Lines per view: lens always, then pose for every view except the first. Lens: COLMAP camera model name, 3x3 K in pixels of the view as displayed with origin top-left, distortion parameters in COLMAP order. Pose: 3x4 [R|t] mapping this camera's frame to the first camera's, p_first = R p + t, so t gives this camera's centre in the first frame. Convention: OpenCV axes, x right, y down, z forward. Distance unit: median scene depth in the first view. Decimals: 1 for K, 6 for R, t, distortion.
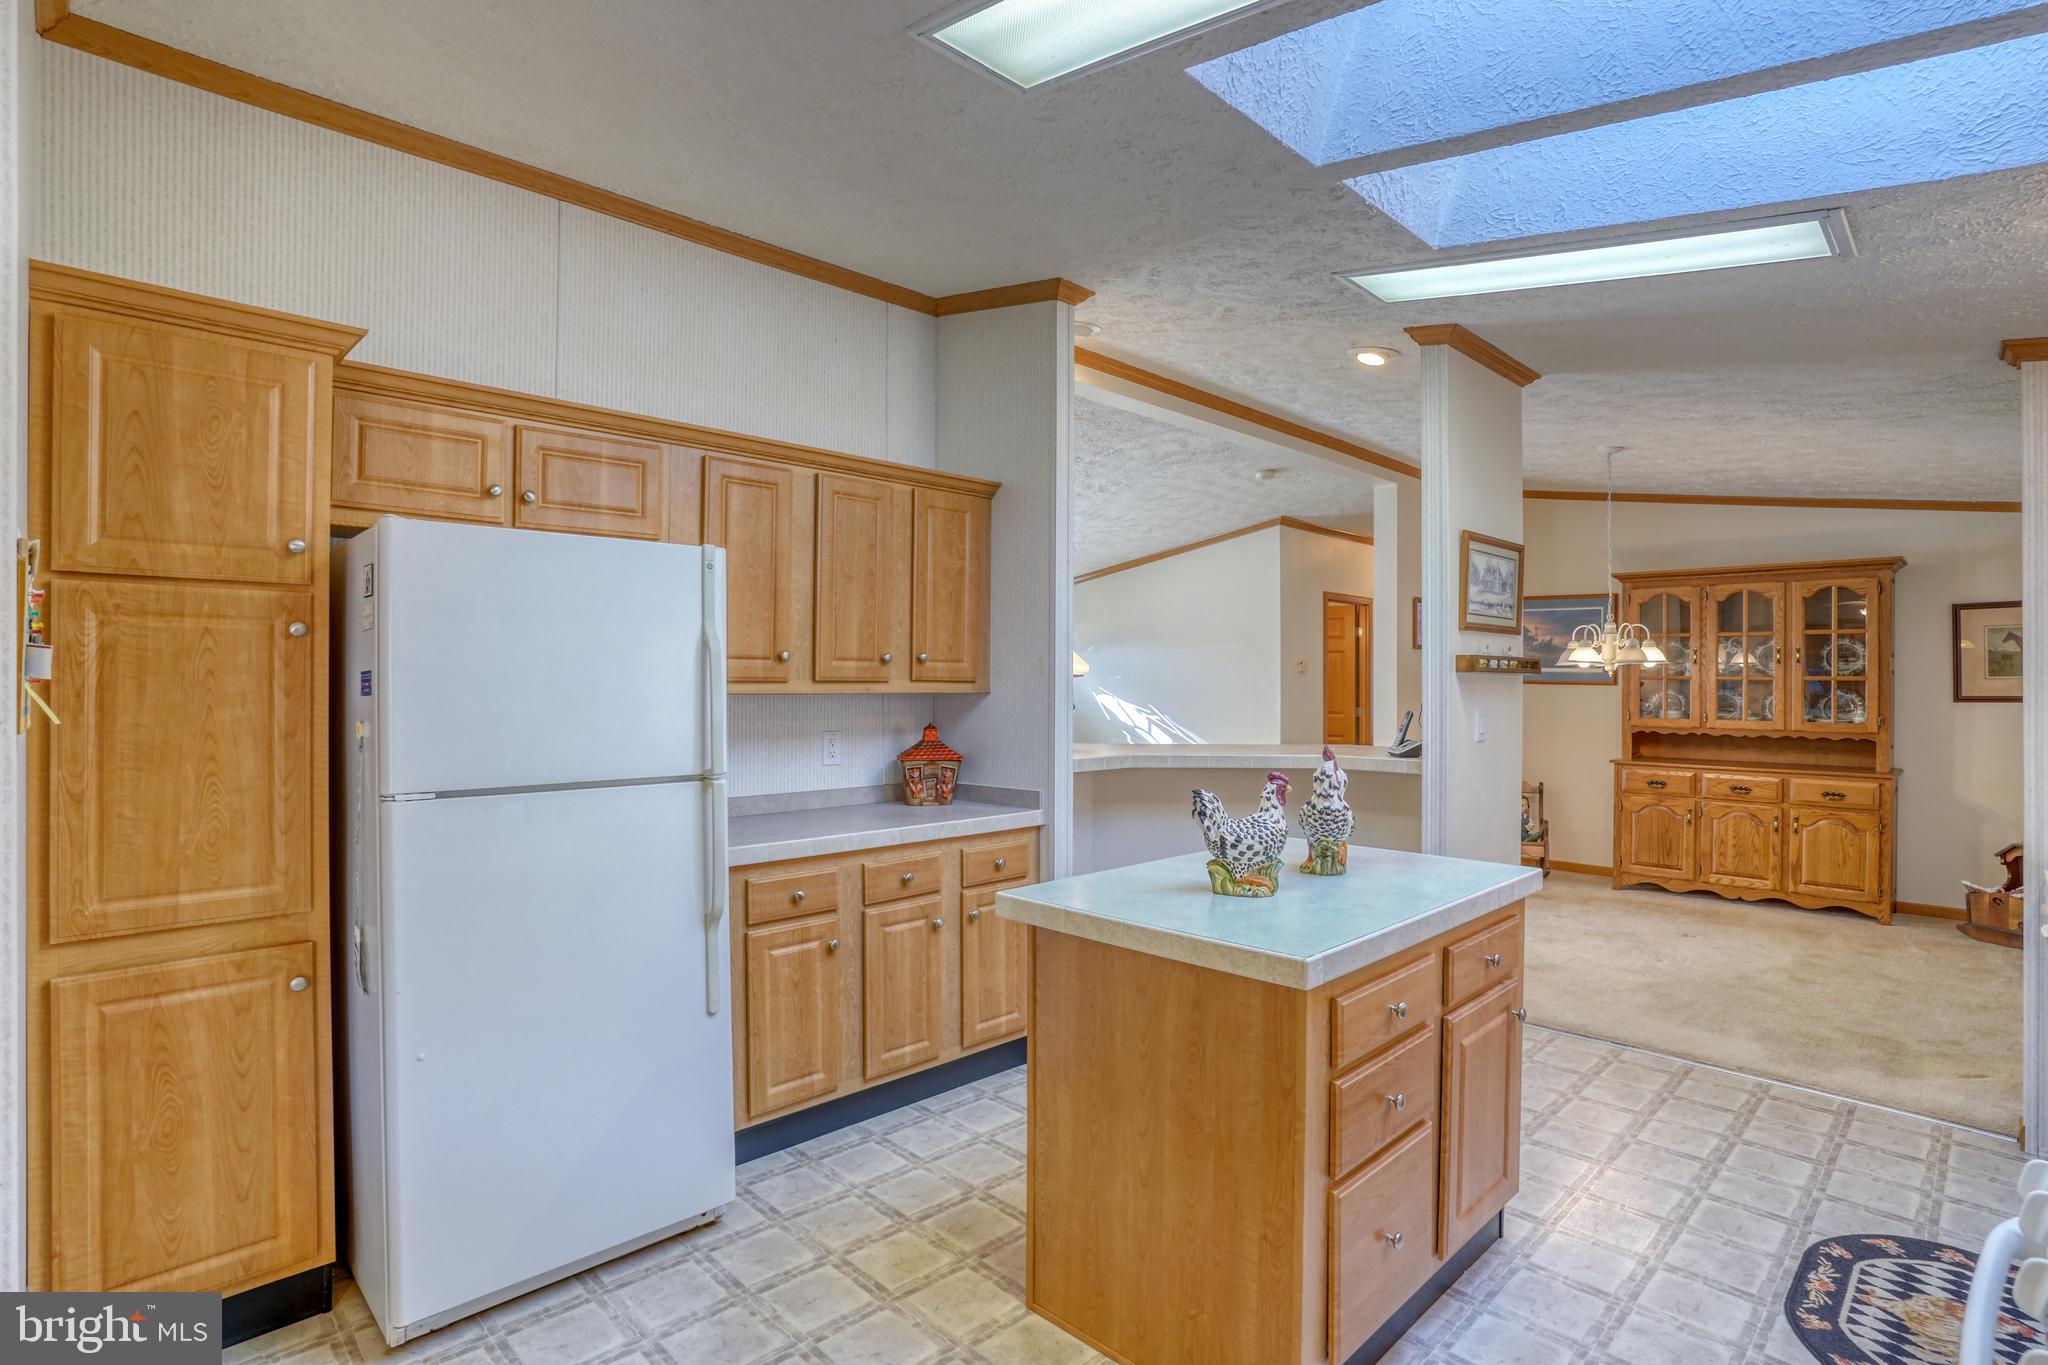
lens RADIAL K [[1006.2, 0, 1024.0], [0, 1006.2, 682.5], [0, 0, 1]] dist [-0.058587, 0.023113]
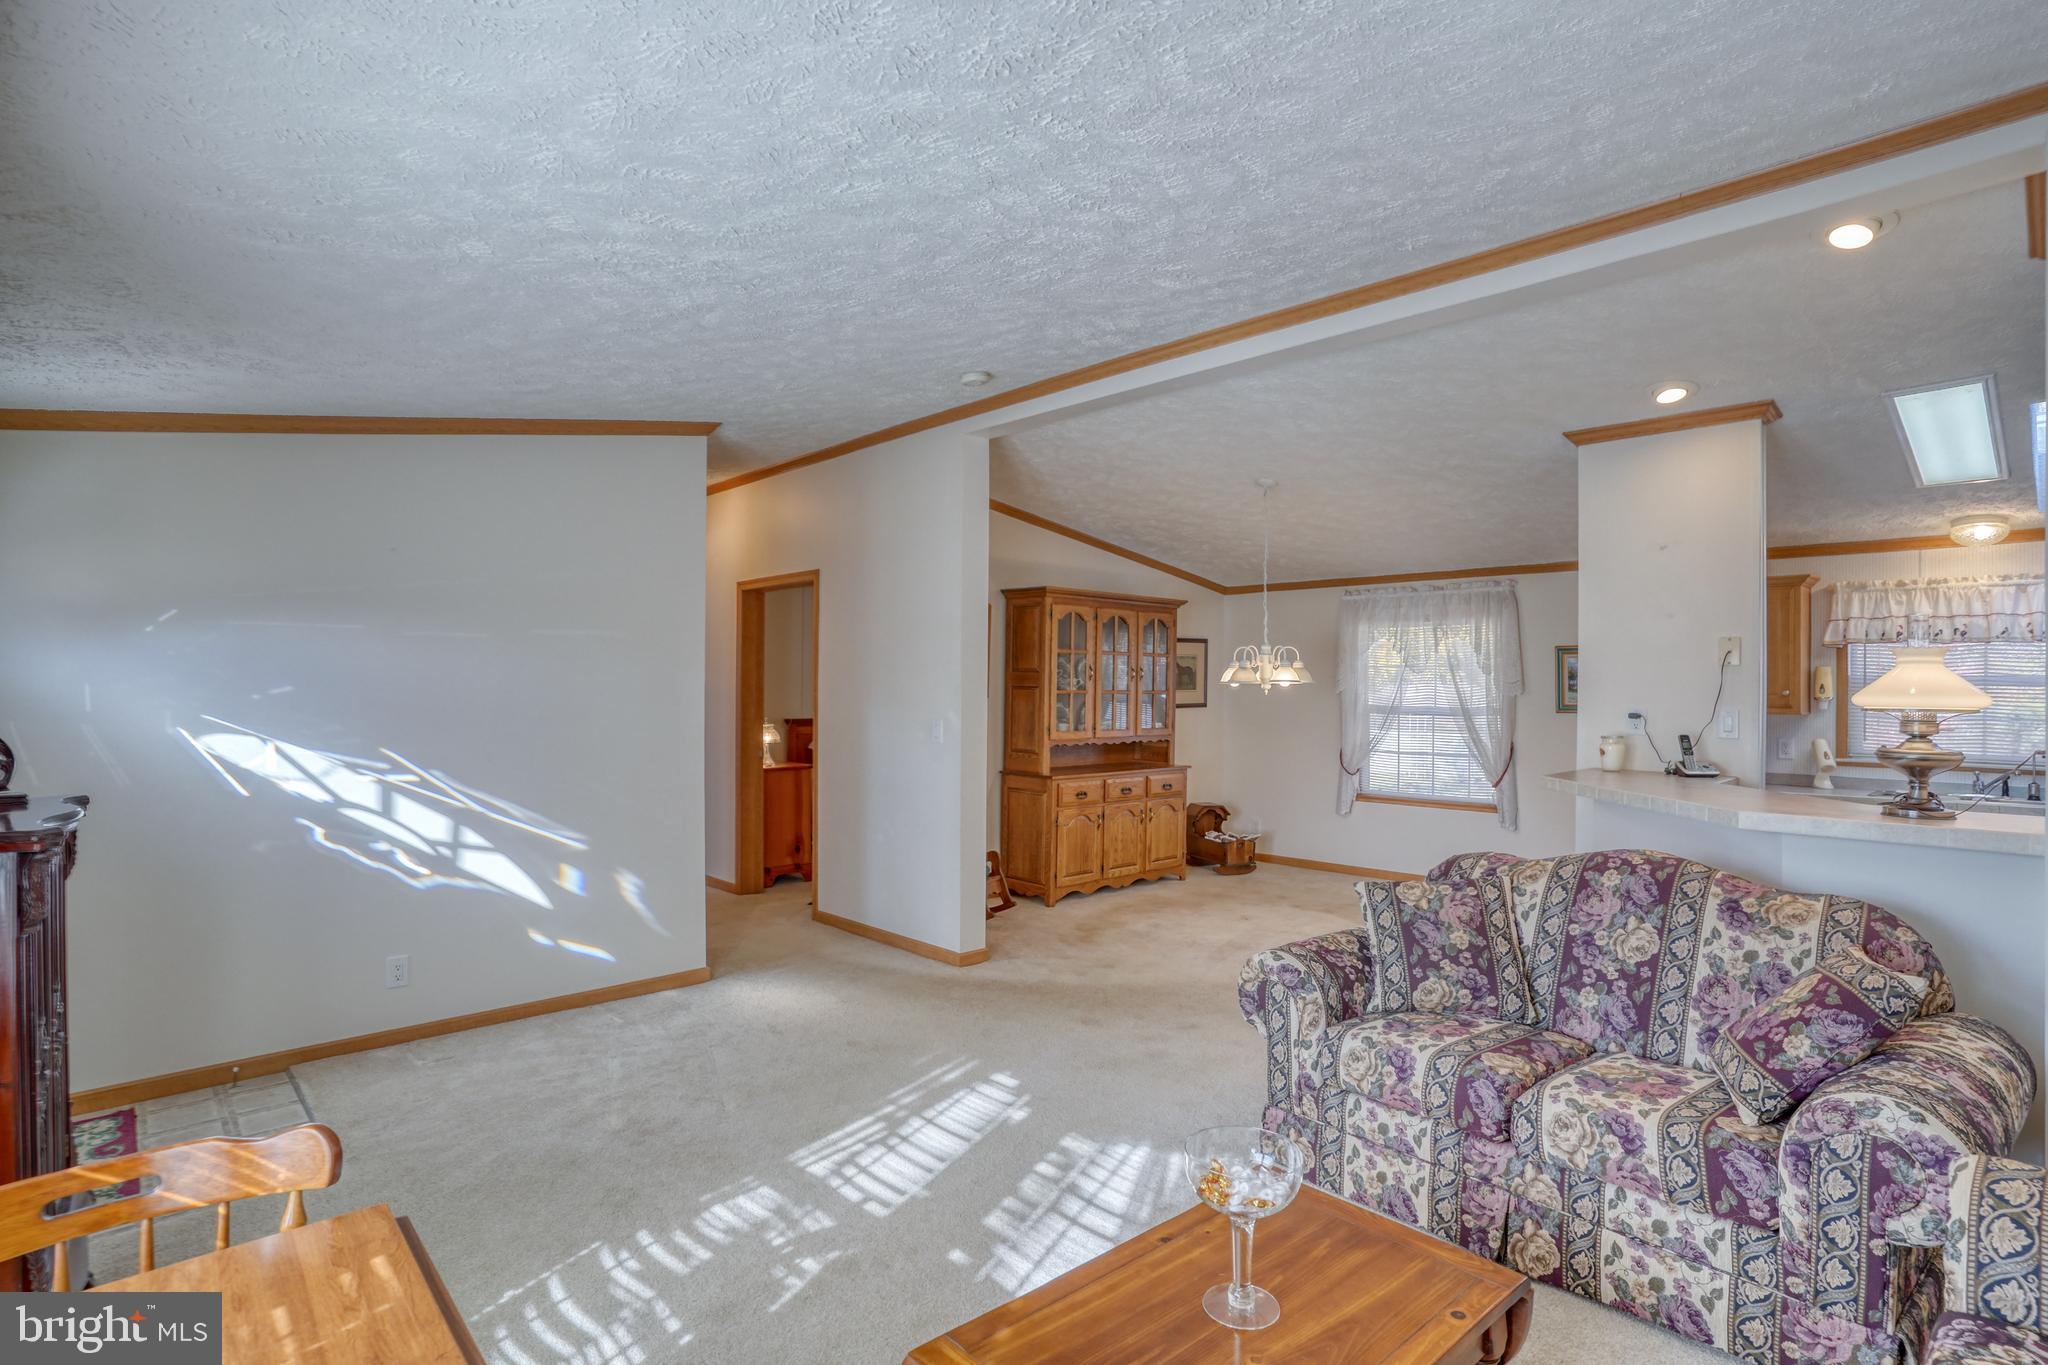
lens RADIAL K [[1025.0, 0, 1007.6], [0, 1025.0, 684.1], [0, 0, 1]] dist [-0.088664, 0.040000]
pose [[0.024329, -0.000890, 0.999704, -0.476550], [-0.006243, 0.999980, 0.001042, -0.014693], [-0.999685, -0.006266, 0.024323, 1.152345]]
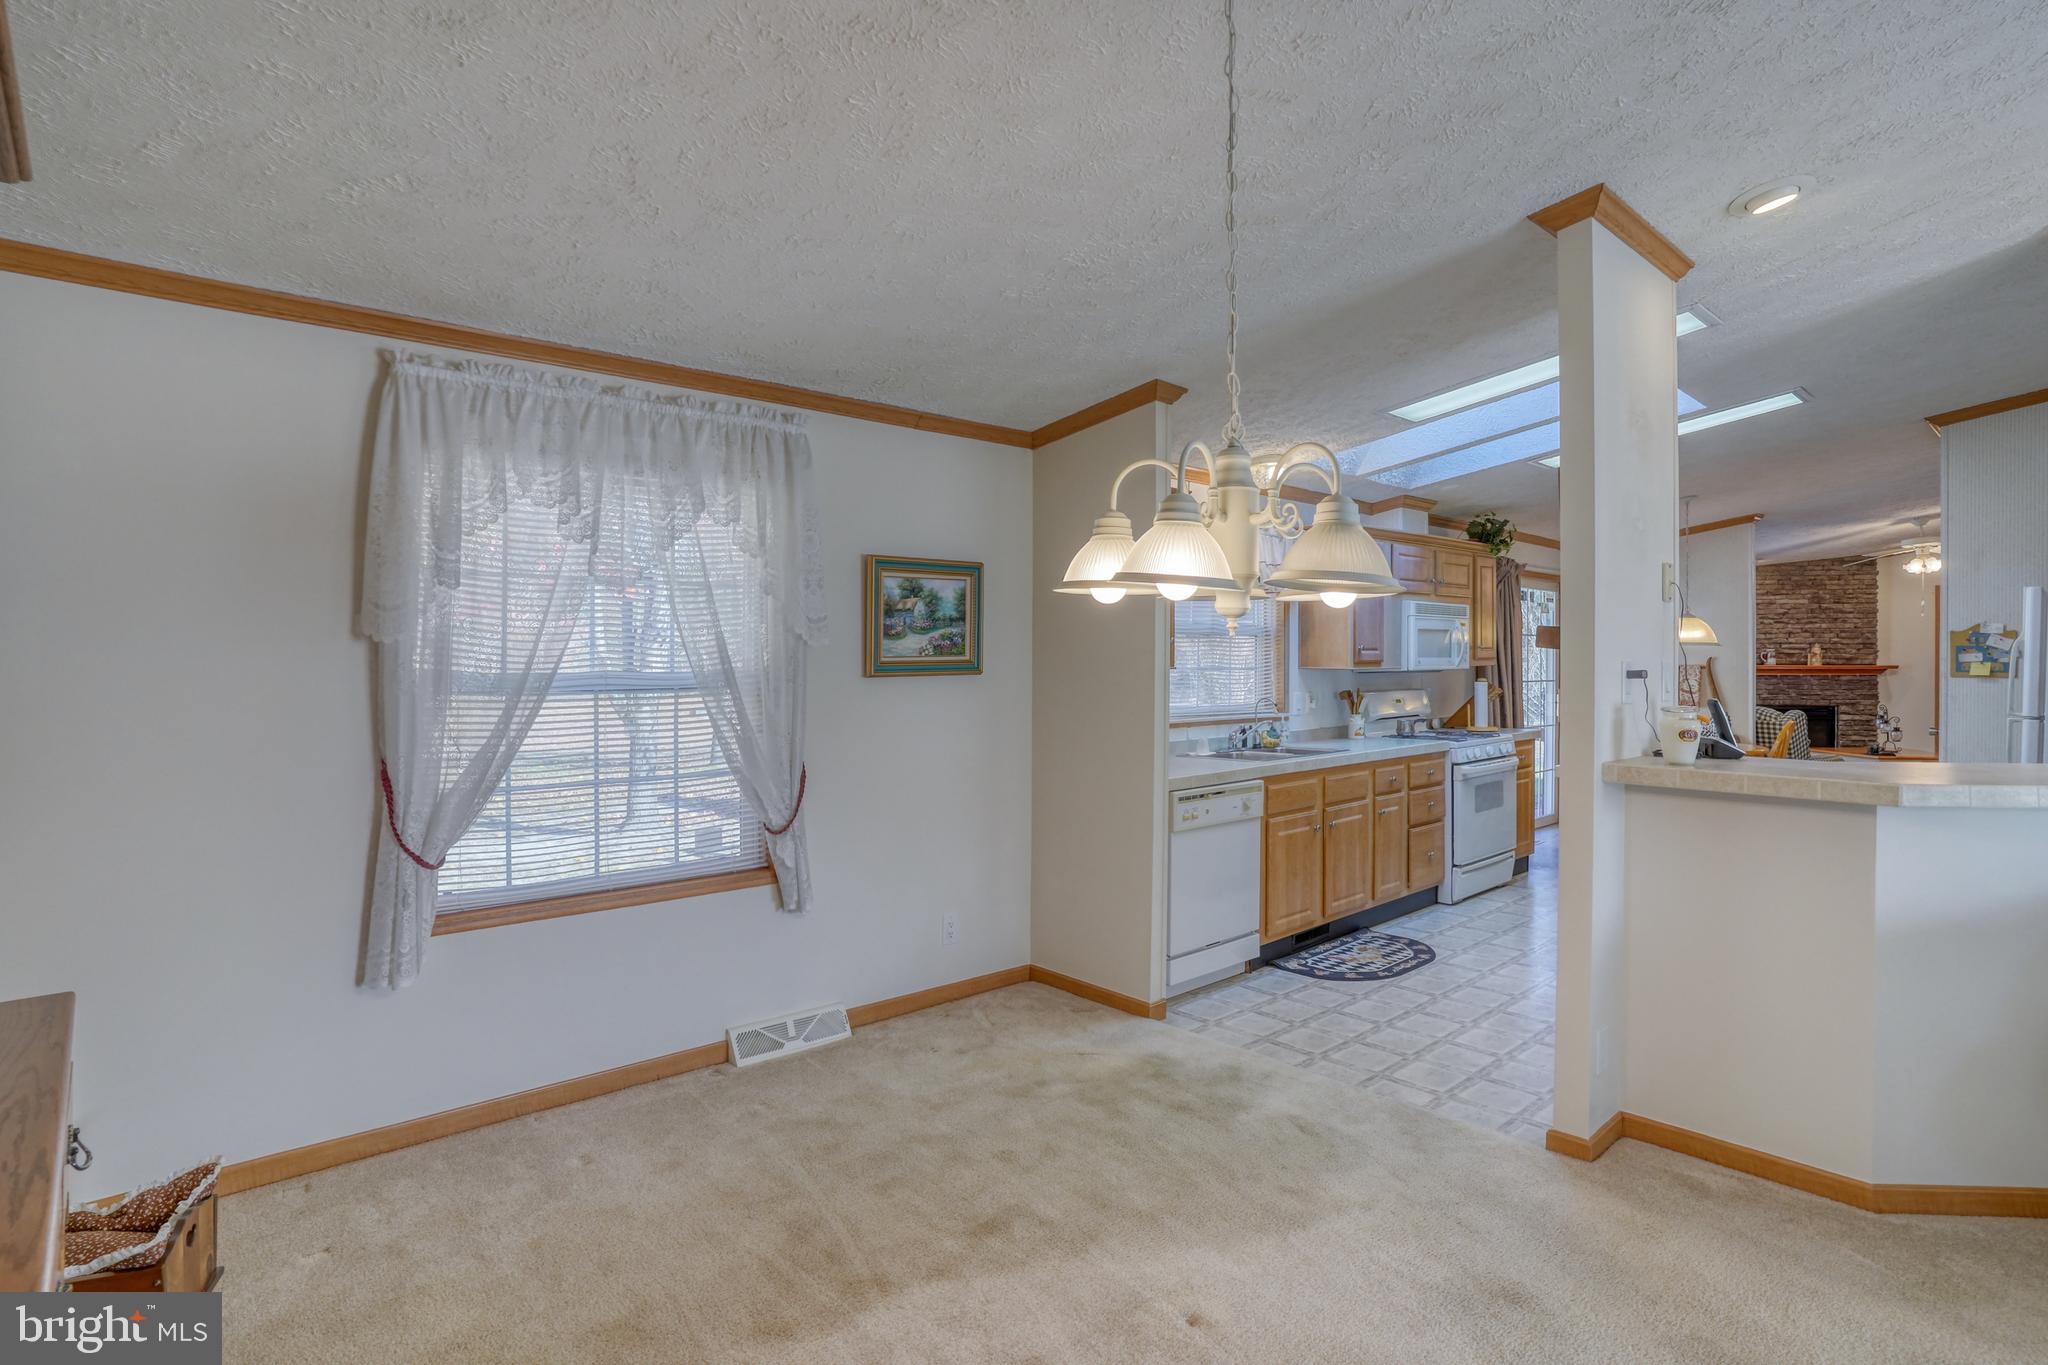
lens RADIAL K [[1053.1, 0, 1016.1], [0, 1053.1, 656.9], [0, 0, 1]] dist [-0.073415, 0.038556]
pose [[-0.999117, -0.009835, 0.040840, 0.591556], [-0.009658, 0.999943, 0.004547, -0.000784], [-0.040882, 0.004148, -0.999155, 1.206417]]
